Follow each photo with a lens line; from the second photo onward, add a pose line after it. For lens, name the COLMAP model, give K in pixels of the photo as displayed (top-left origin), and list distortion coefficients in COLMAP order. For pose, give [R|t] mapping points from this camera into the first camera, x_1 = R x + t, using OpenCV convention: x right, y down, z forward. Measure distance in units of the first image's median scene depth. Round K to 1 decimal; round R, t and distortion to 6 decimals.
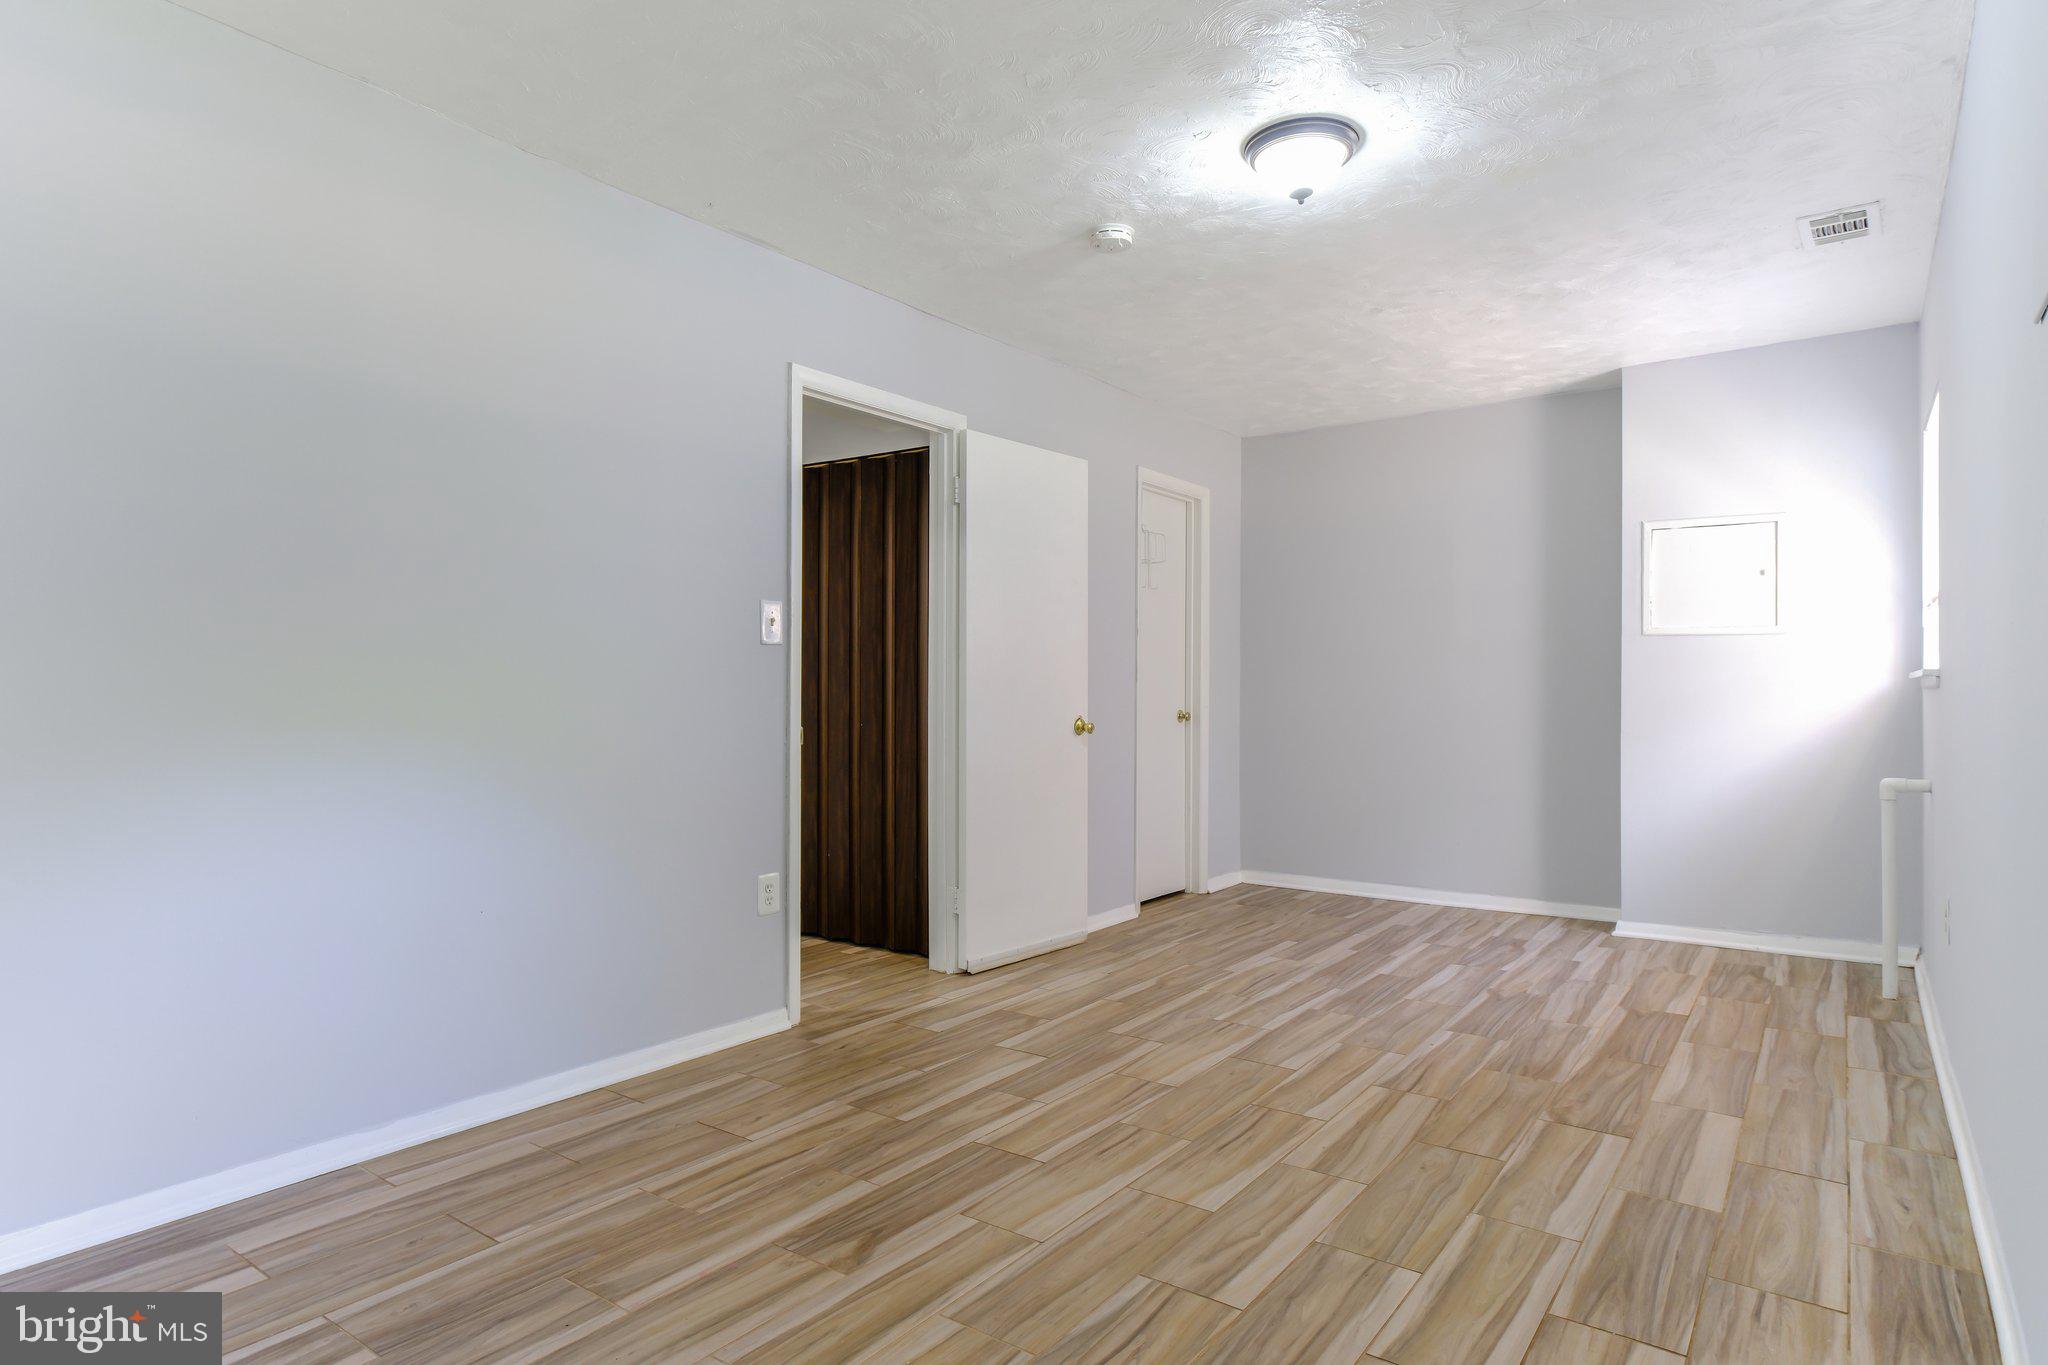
lens RADIAL K [[1162.2, 0, 1005.5], [0, 1162.2, 683.8], [0, 0, 1]] dist [-0.002843, 0.002975]
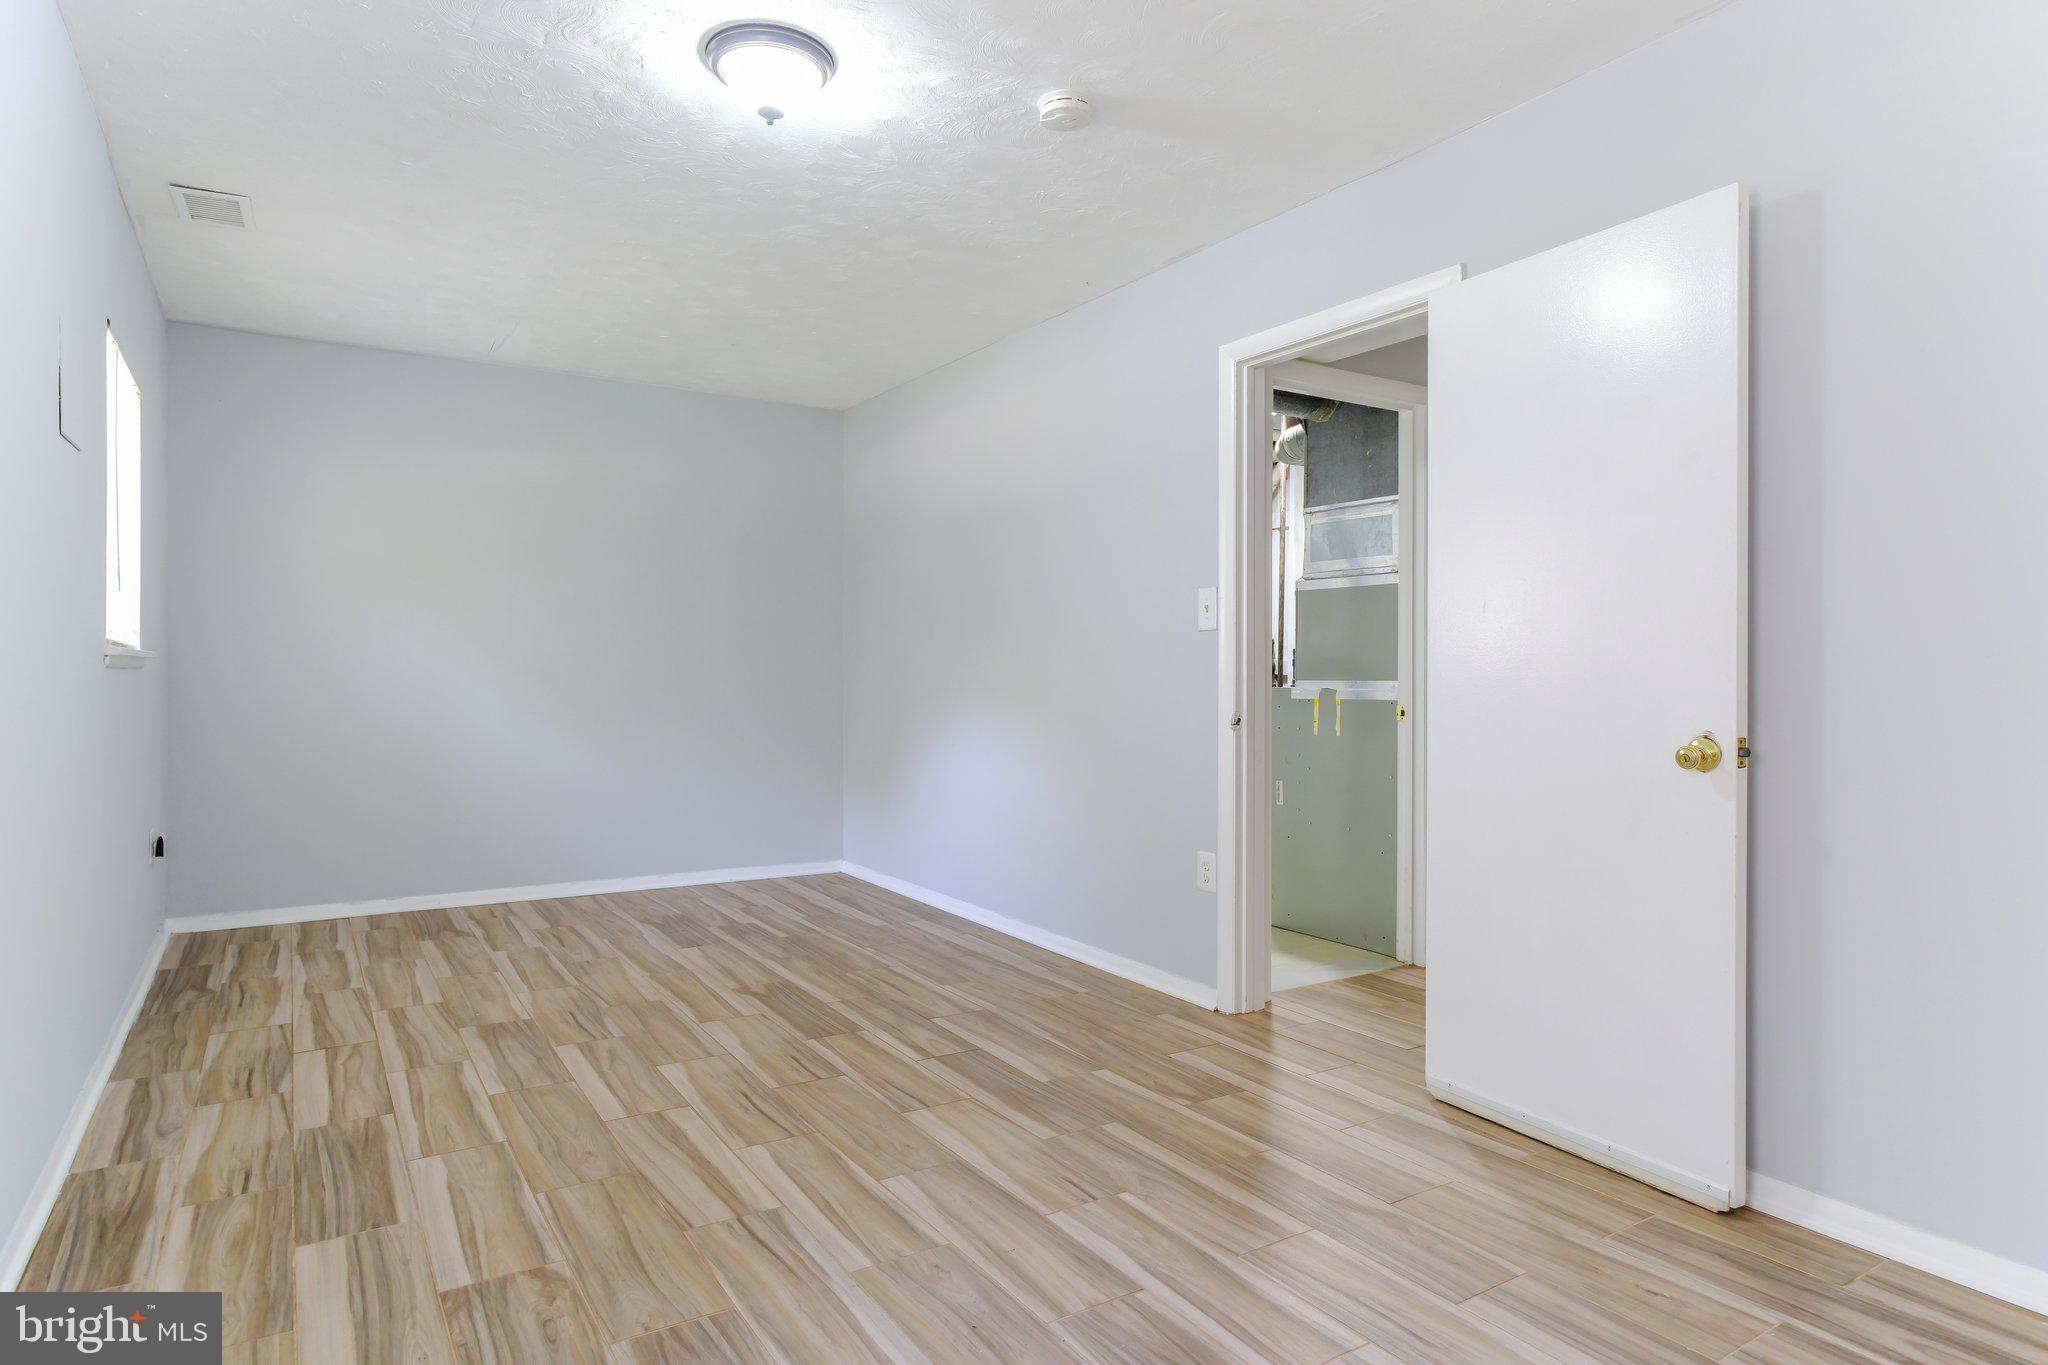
lens RADIAL K [[1162.2, 0, 1005.6], [0, 1162.2, 682.2], [0, 0, 1]] dist [-0.002843, 0.002975]
pose [[-0.378167, 0.003358, -0.925731, 1.106109], [0.001041, 0.999994, 0.003203, 0.011018], [0.925737, 0.000248, -0.378168, 1.649623]]
